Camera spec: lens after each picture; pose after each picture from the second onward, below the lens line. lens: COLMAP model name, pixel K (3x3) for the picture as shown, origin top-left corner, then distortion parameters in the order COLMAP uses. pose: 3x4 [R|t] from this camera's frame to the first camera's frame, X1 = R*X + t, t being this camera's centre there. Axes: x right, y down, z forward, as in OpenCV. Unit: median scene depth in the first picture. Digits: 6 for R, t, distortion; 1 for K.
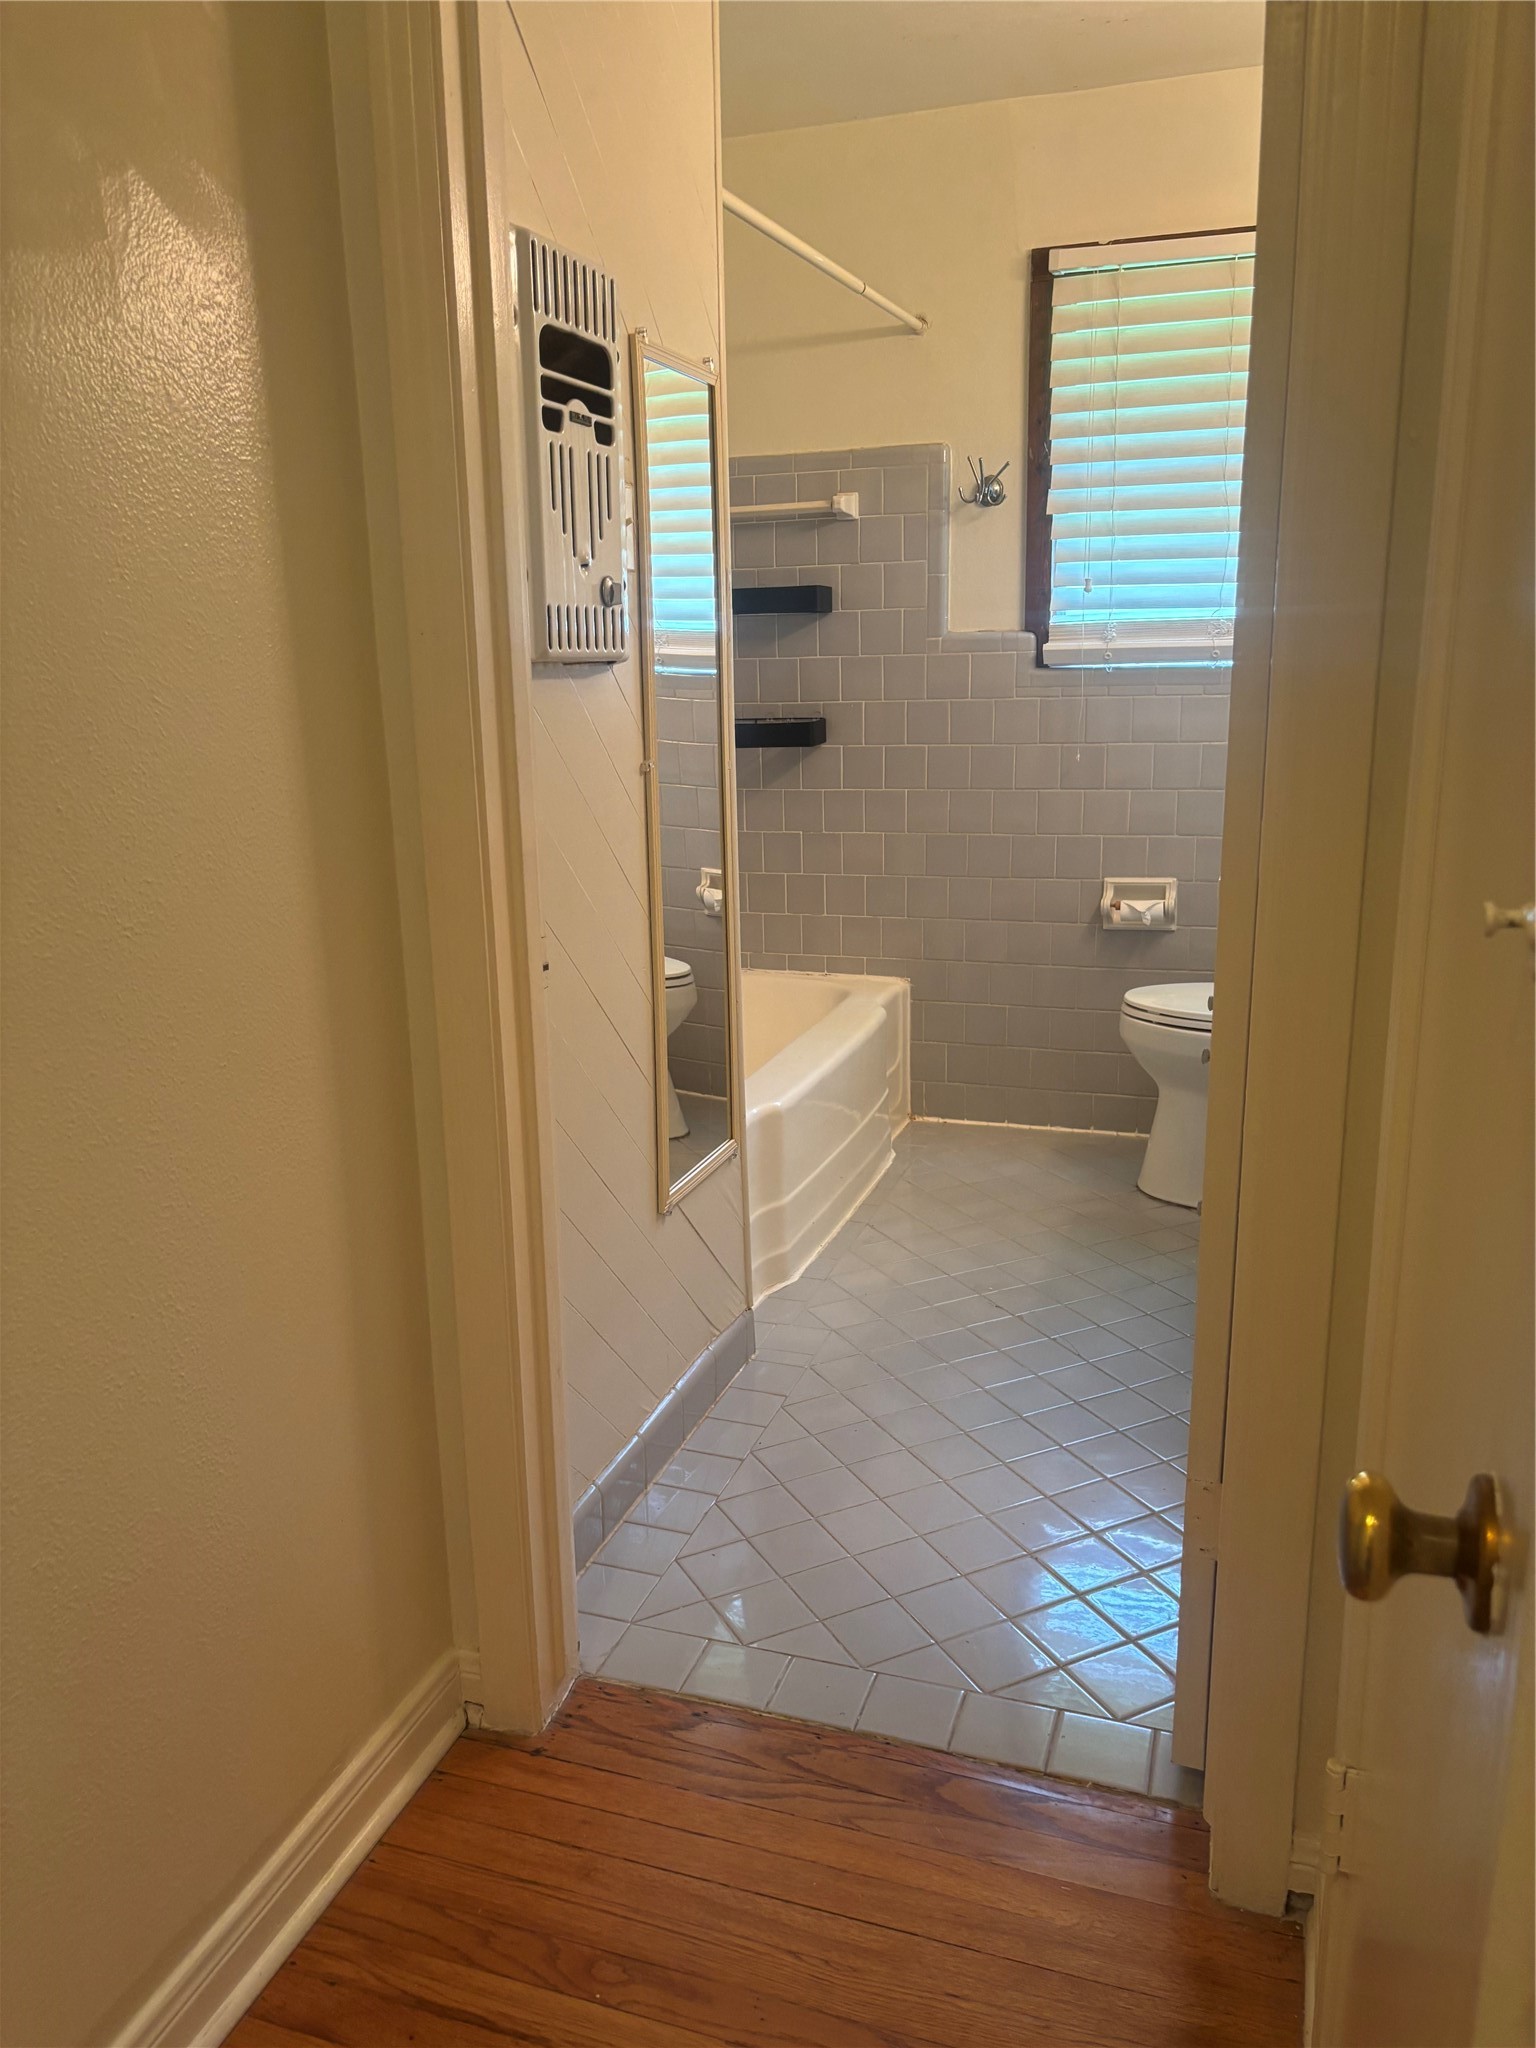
lens RADIAL K [[1541.4, 0, 753.2], [0, 1541.4, 1046.4], [0, 0, 1]] dist [0.044554, -0.052633]
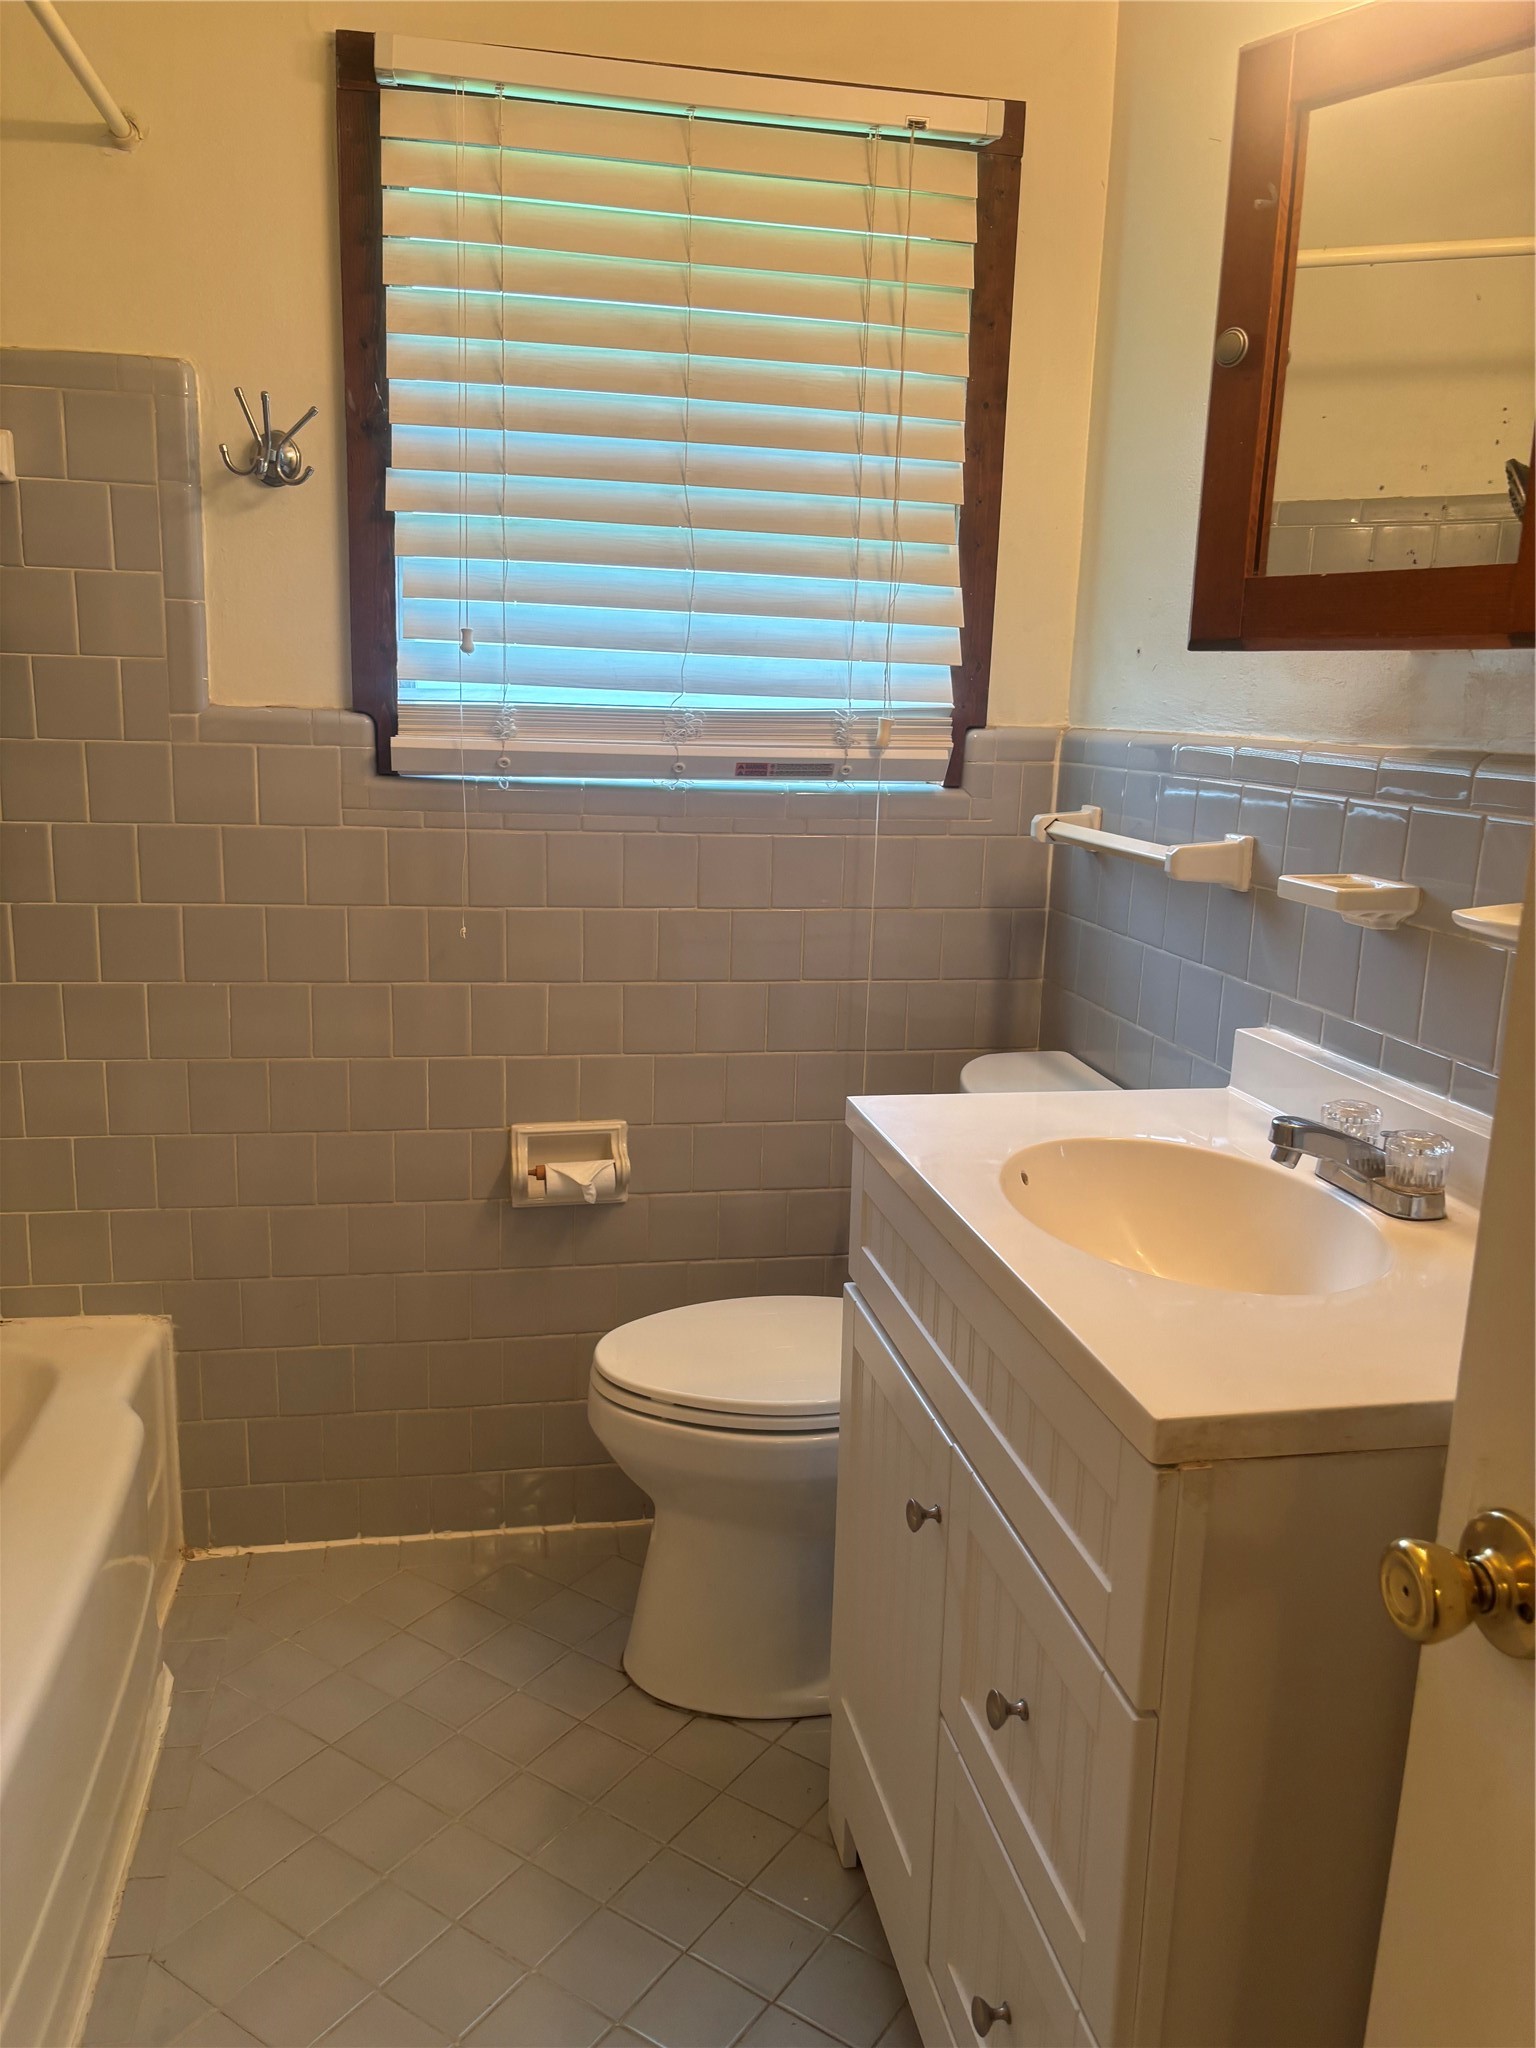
lens RADIAL K [[1541.4, 0, 753.2], [0, 1541.4, 1046.4], [0, 0, 1]] dist [0.044554, -0.052633]
pose [[0.872351, -0.053439, 0.485950, 0.019762], [0.075102, 0.996857, -0.025197, -0.120828], [-0.483077, 0.058477, 0.873623, 0.440543]]
